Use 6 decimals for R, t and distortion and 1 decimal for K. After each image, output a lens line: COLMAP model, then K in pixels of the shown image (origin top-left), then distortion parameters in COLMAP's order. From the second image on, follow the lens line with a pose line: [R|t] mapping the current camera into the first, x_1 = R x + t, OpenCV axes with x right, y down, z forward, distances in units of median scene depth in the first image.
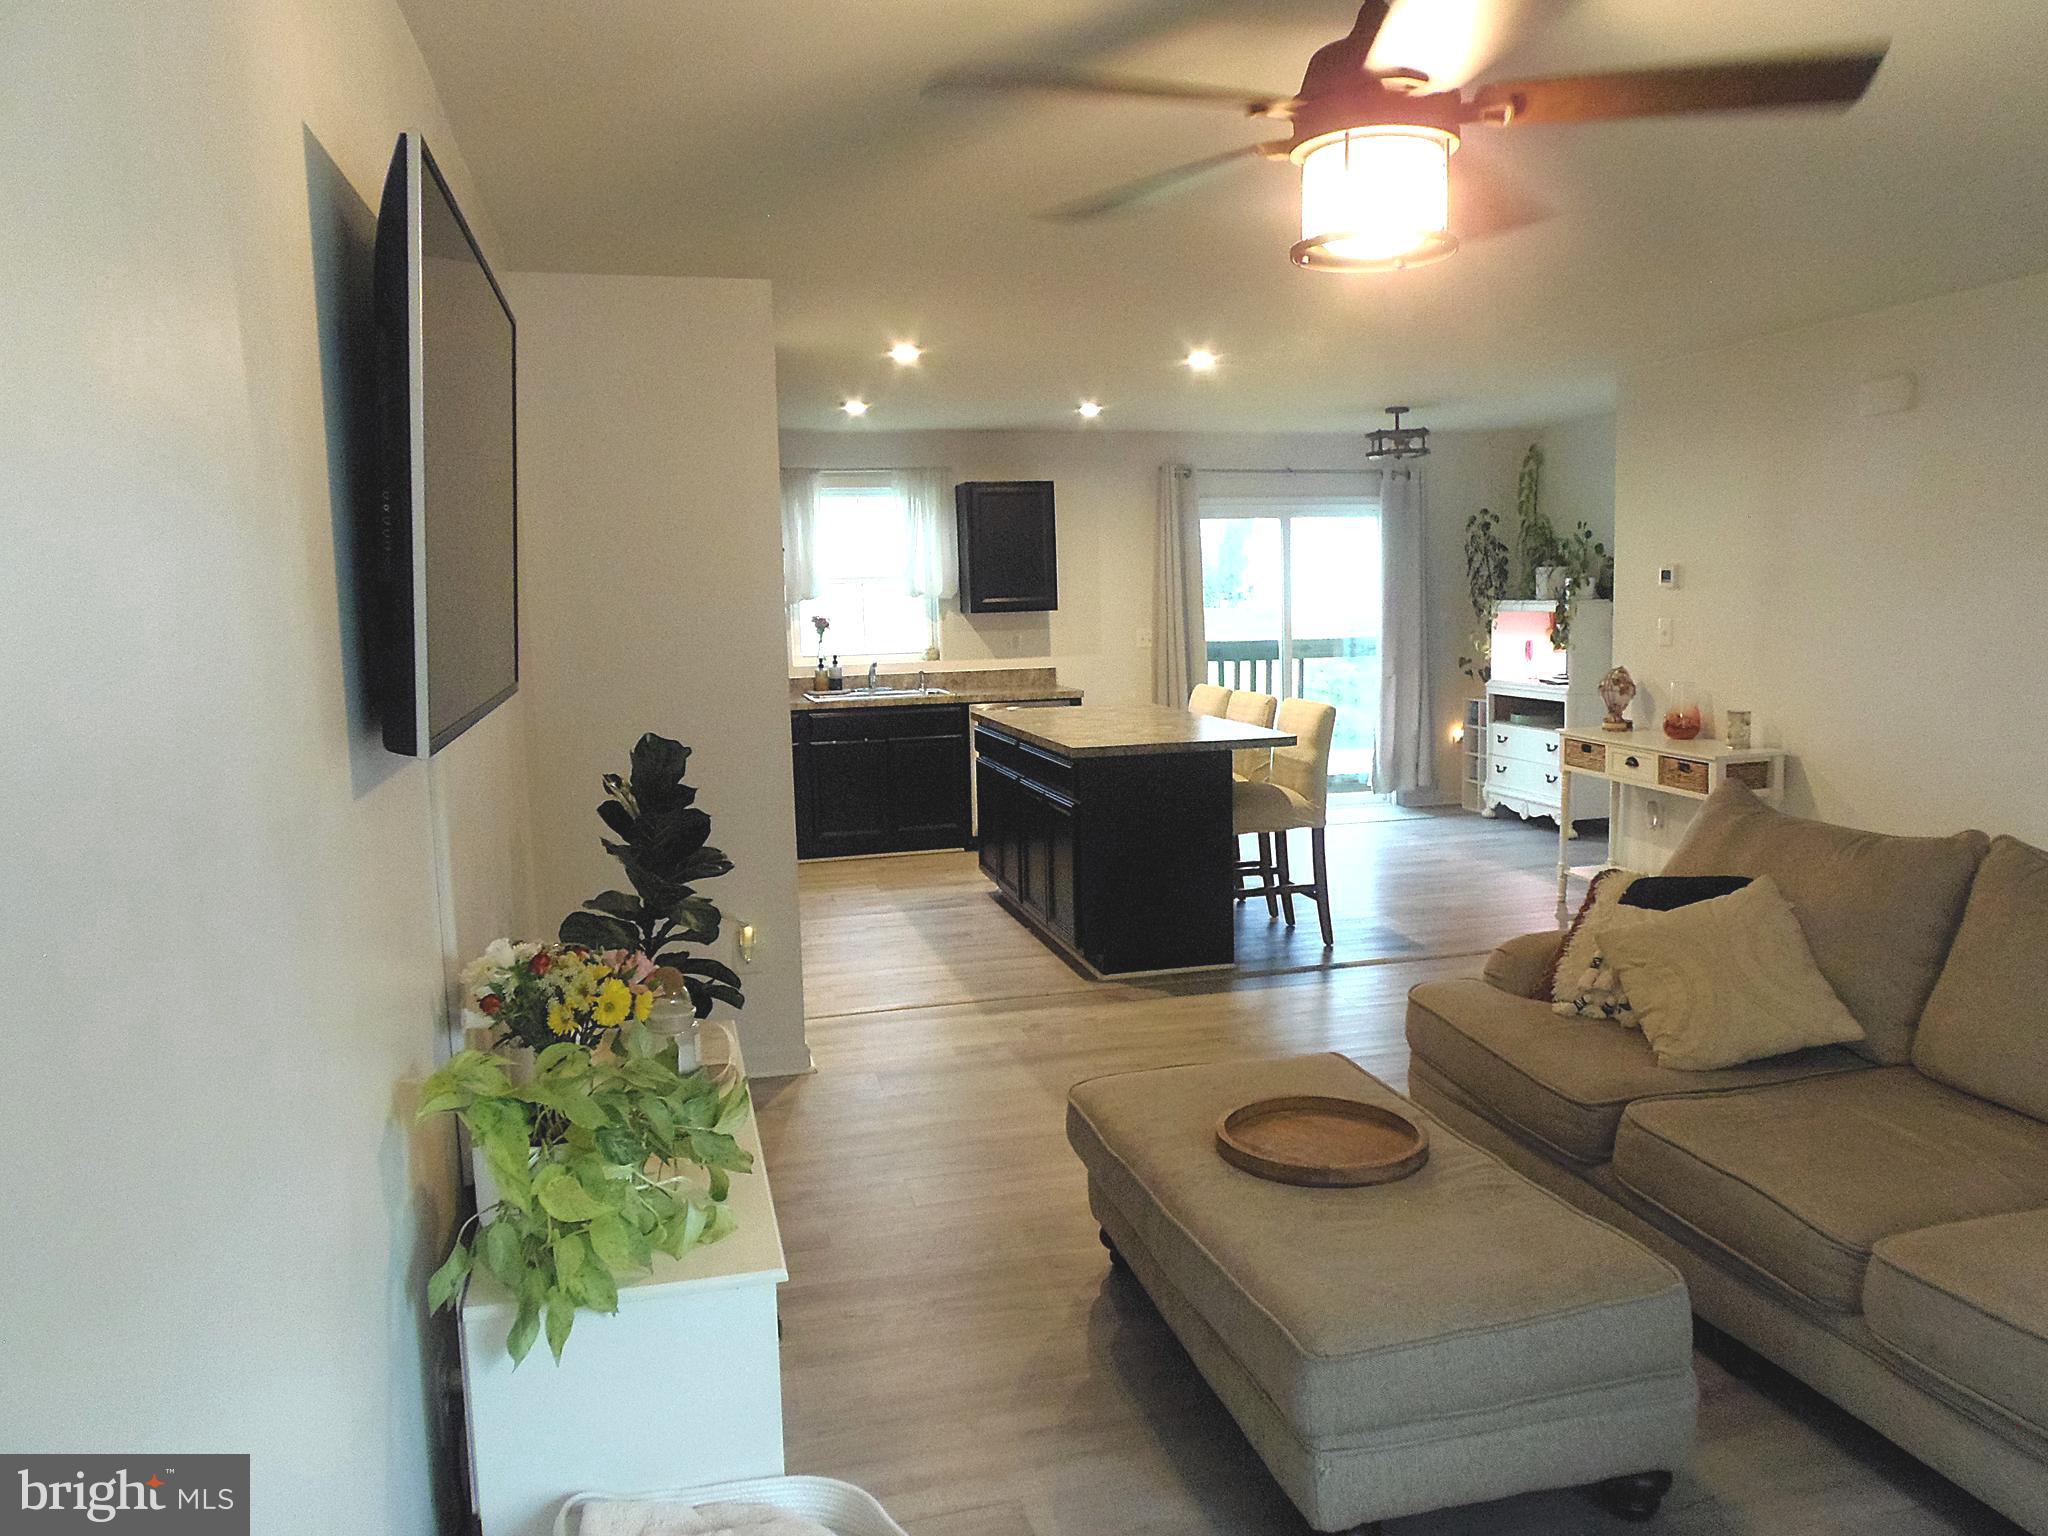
lens RADIAL K [[1505.6, 0, 1024.0], [0, 1505.6, 768.0], [0, 0, 1]] dist [-0.034682, 0.003559]
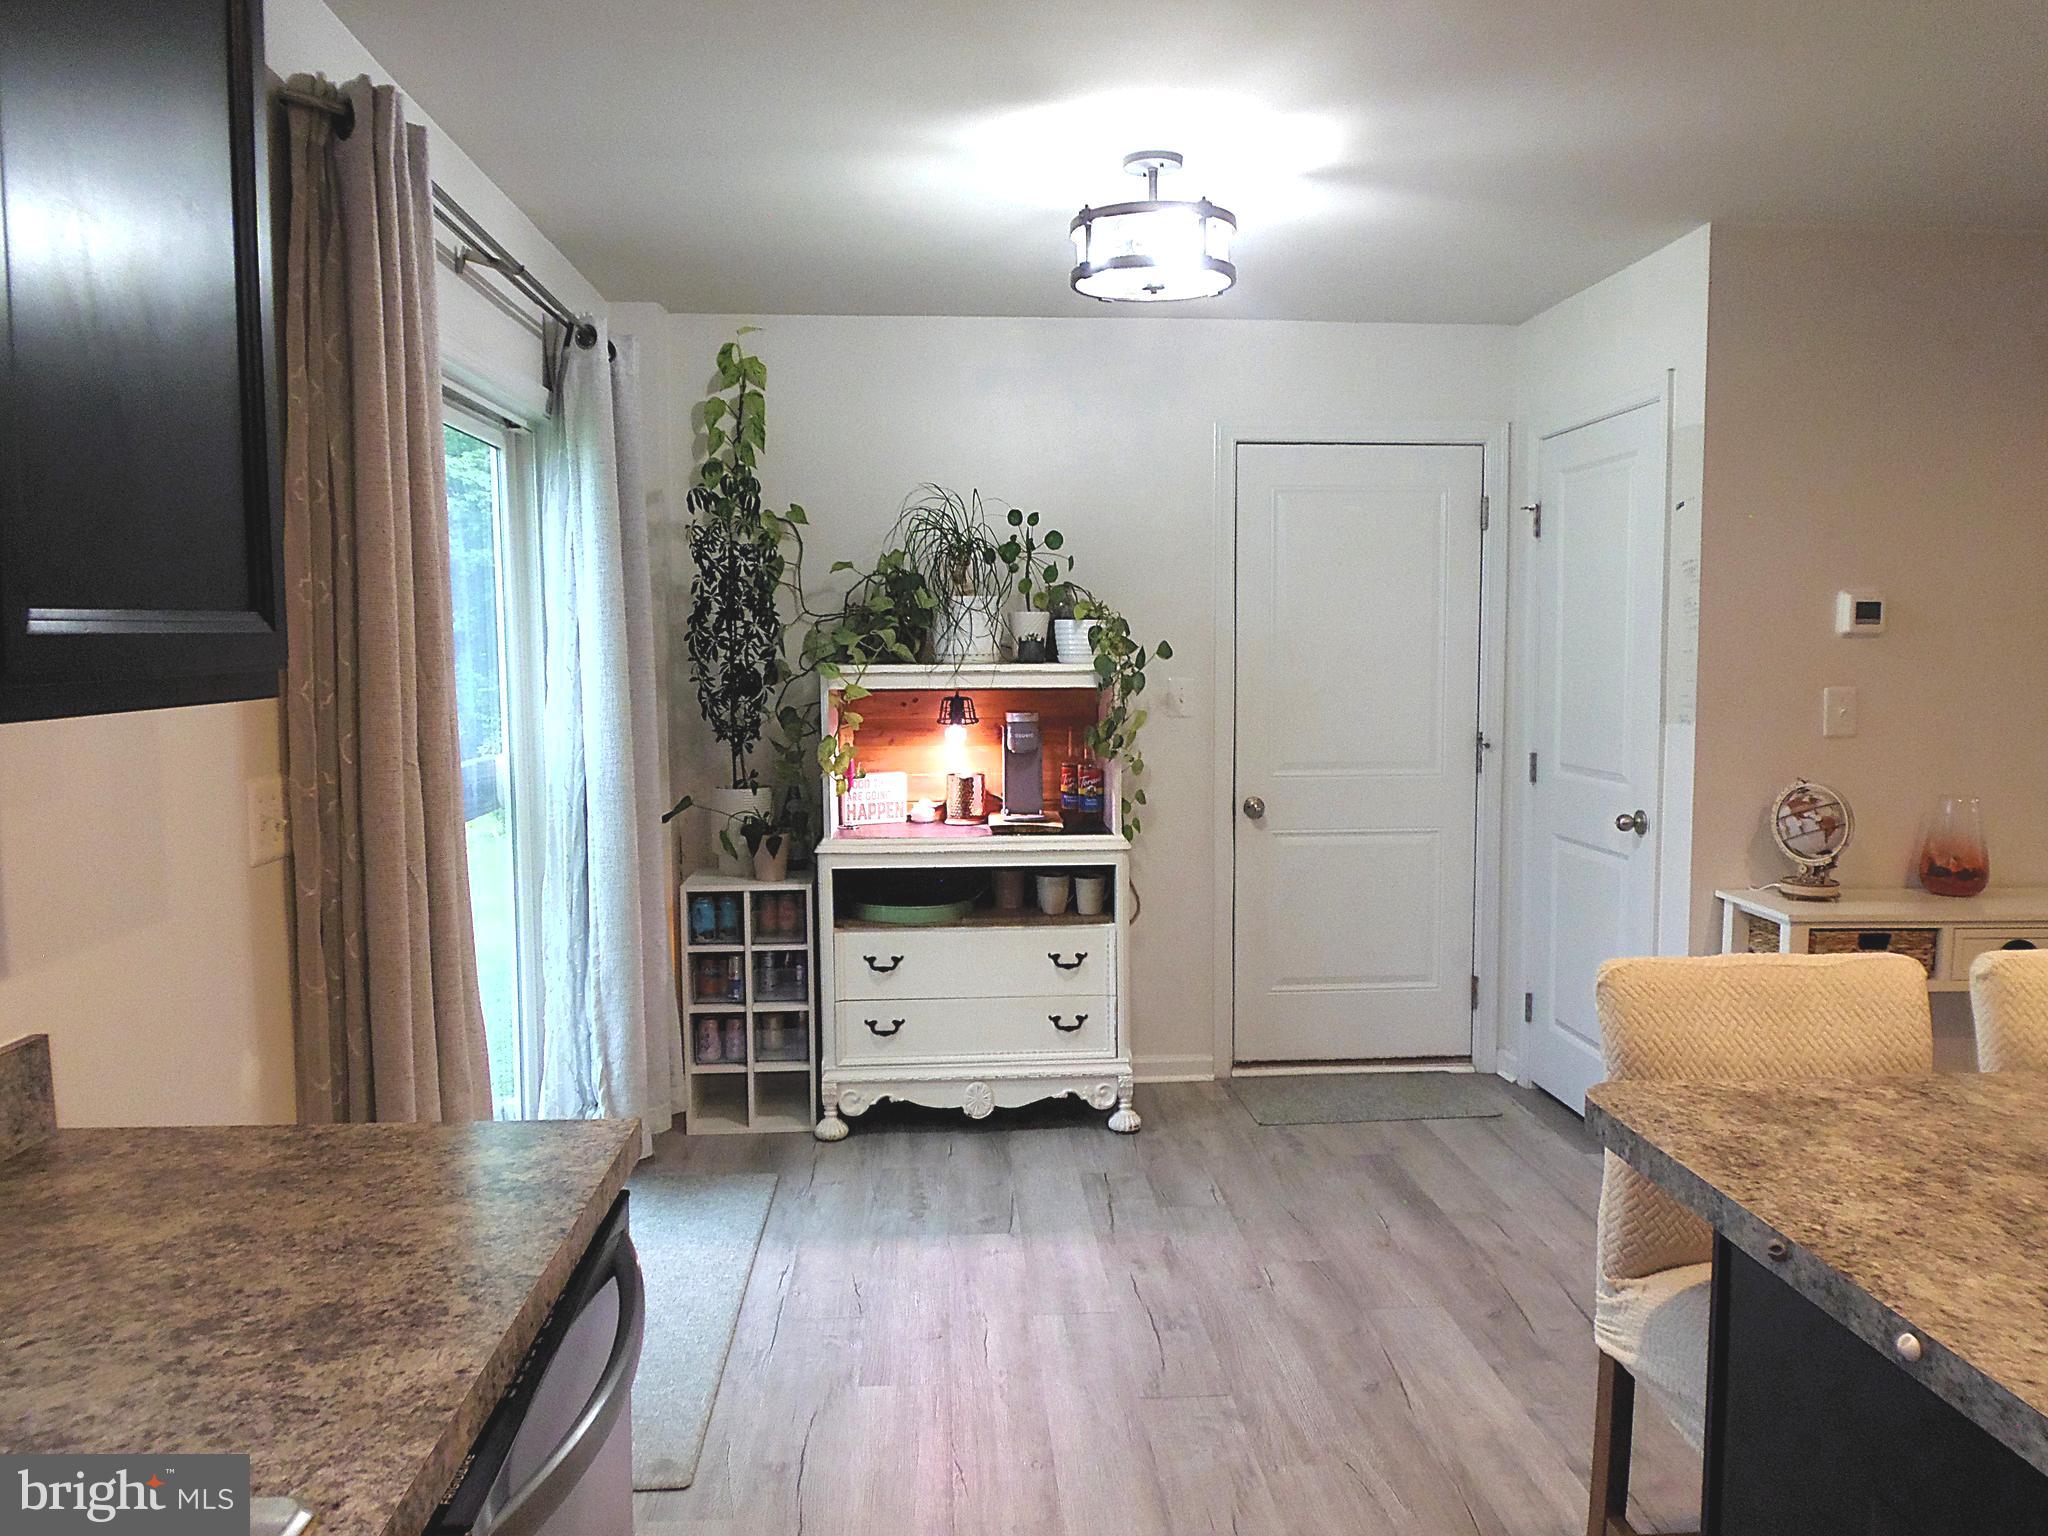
lens RADIAL K [[1505.6, 0, 1024.0], [0, 1505.6, 768.0], [0, 0, 1]] dist [-0.034682, 0.003559]
pose [[0.172881, -0.056379, 0.983328, -0.127251], [0.115680, 0.992613, 0.036574, -0.090982], [-0.978126, 0.107429, 0.178126, 0.867260]]
